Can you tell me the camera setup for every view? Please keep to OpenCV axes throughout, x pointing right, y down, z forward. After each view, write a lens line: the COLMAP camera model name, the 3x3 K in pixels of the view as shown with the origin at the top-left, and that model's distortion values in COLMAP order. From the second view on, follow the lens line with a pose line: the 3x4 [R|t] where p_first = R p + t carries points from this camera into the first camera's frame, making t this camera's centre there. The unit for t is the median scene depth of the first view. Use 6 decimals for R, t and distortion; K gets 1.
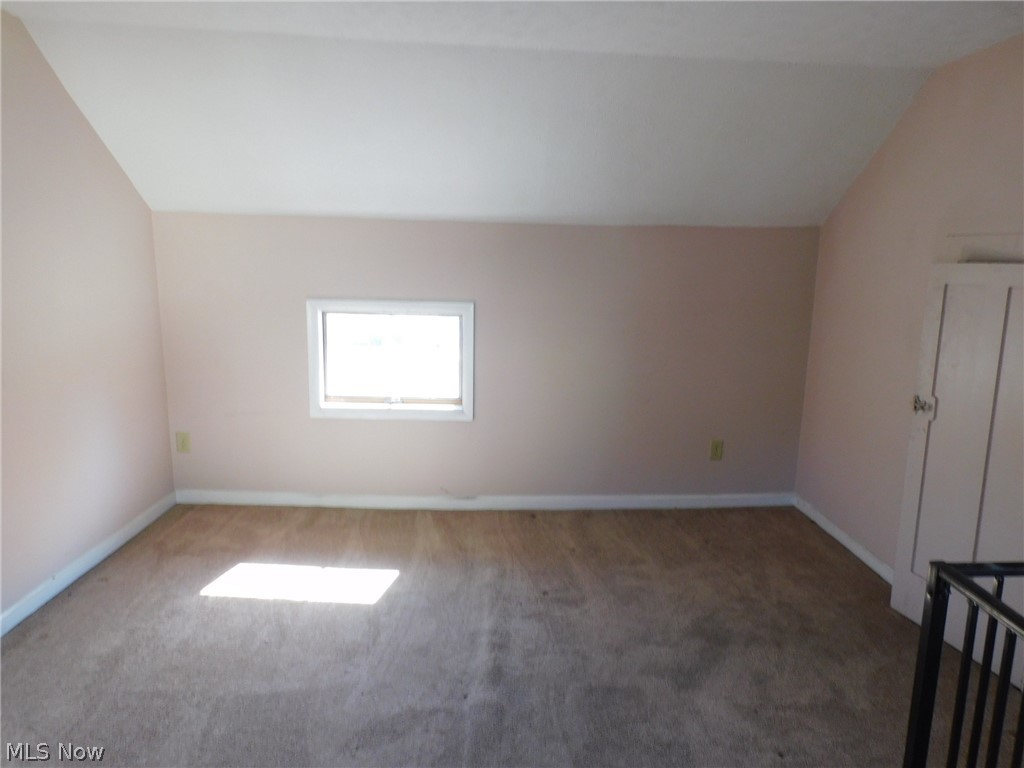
lens RADIAL K [[732.9, 0, 506.8], [0, 732.9, 384.2], [0, 0, 1]] dist [-0.001145, -0.002679]
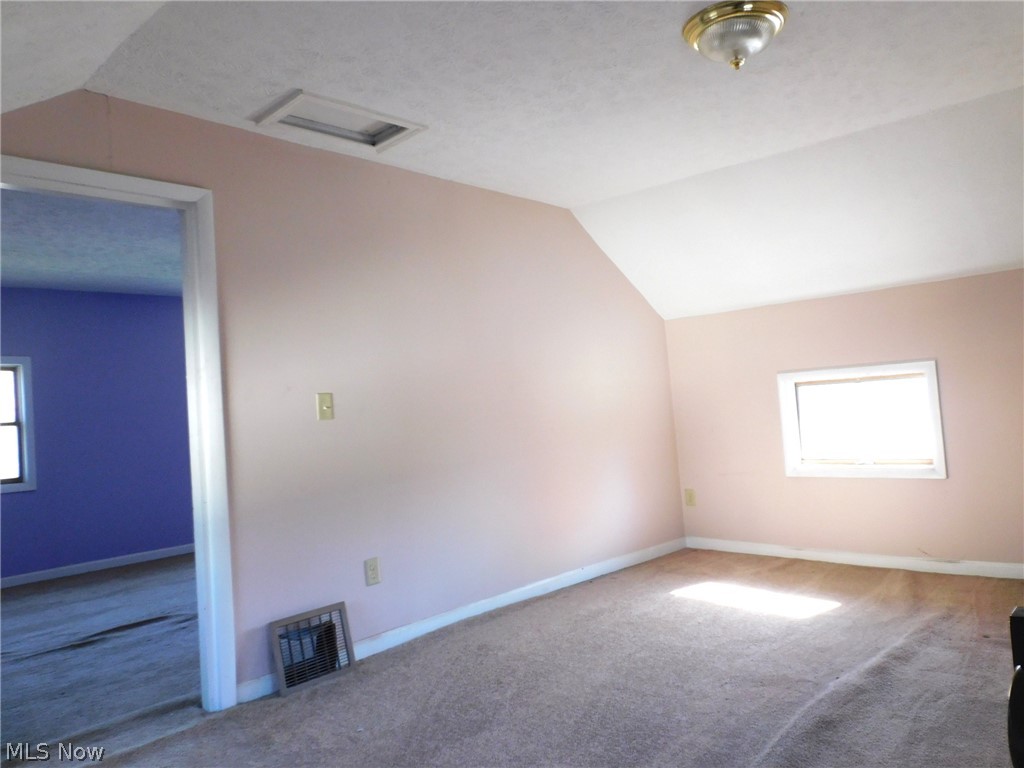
lens RADIAL K [[732.9, 0, 513.8], [0, 732.9, 382.2], [0, 0, 1]] dist [-0.001145, -0.002679]
pose [[0.698297, -0.097596, -0.709124, 0.296056], [-0.044882, 0.982743, -0.179451, 0.143340], [0.714400, 0.157136, 0.681866, -0.119384]]
